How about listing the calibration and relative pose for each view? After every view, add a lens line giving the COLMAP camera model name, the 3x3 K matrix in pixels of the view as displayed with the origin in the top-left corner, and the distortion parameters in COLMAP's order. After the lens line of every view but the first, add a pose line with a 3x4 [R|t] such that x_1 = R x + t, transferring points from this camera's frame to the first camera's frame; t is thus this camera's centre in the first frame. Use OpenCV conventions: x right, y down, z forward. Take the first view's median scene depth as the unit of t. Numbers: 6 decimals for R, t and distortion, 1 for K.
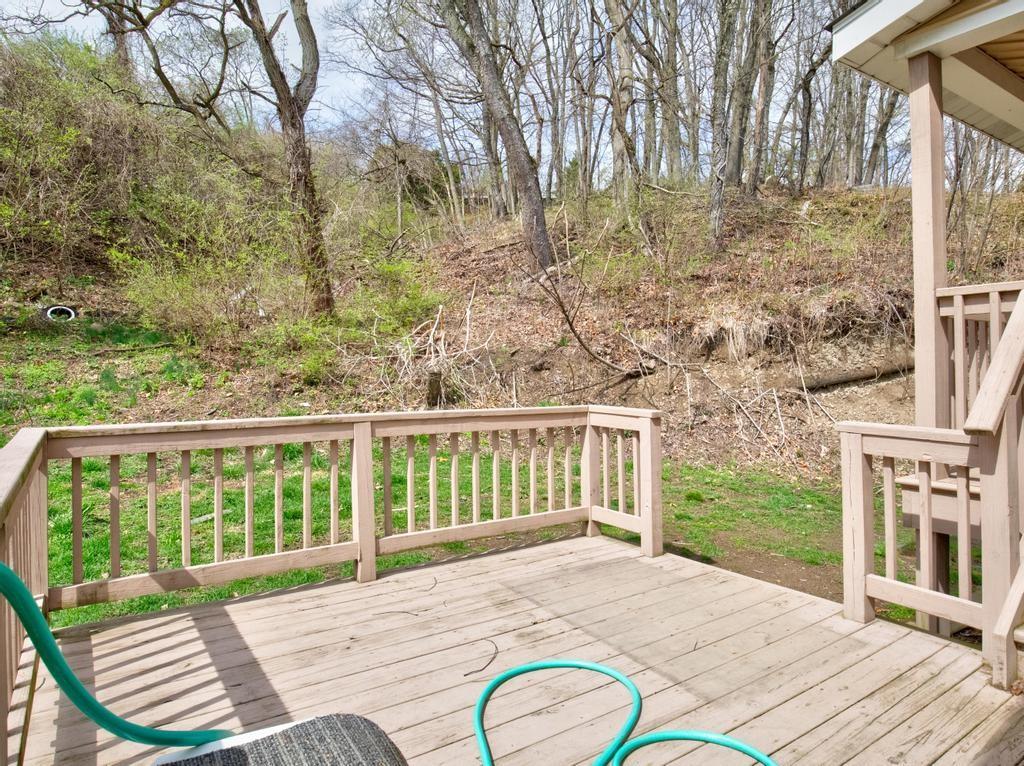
lens RADIAL K [[628.4, 0, 540.2], [0, 628.4, 350.8], [0, 0, 1]] dist [-0.038347, 0.013579]
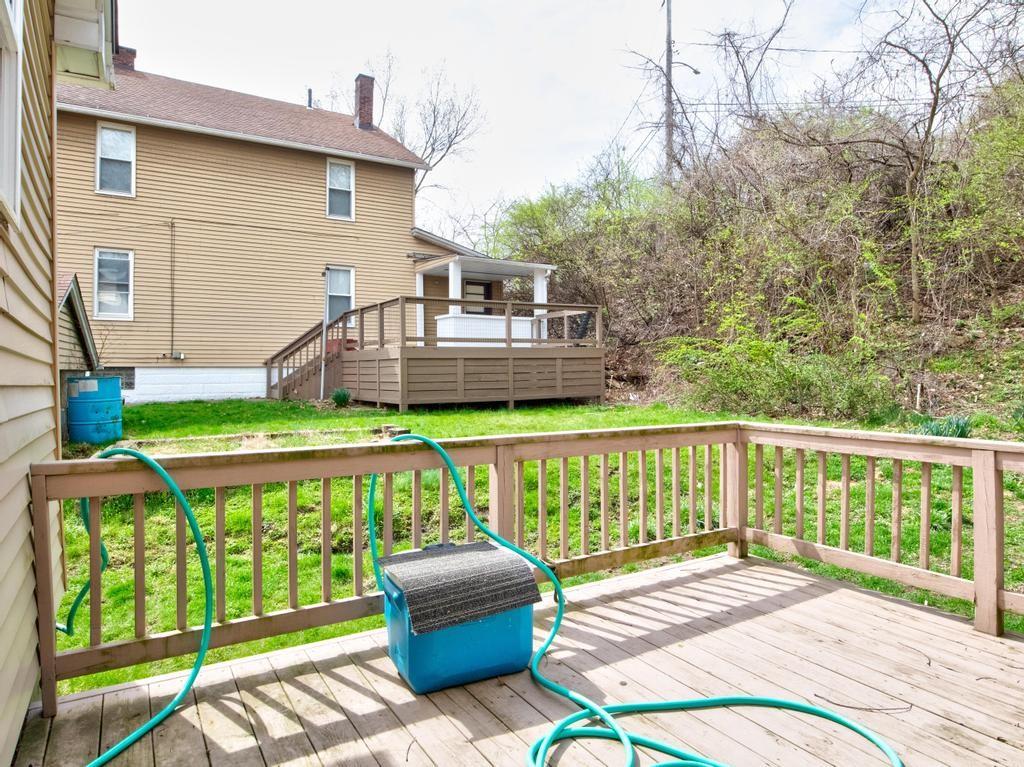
lens RADIAL K [[628.4, 0, 517.1], [0, 628.4, 375.2], [0, 0, 1]] dist [-0.038347, 0.013579]
pose [[-0.042460, 0.002073, -0.999096, 0.750677], [0.017861, 0.999840, 0.001315, -0.004423], [0.998938, -0.017789, -0.042490, 0.477791]]
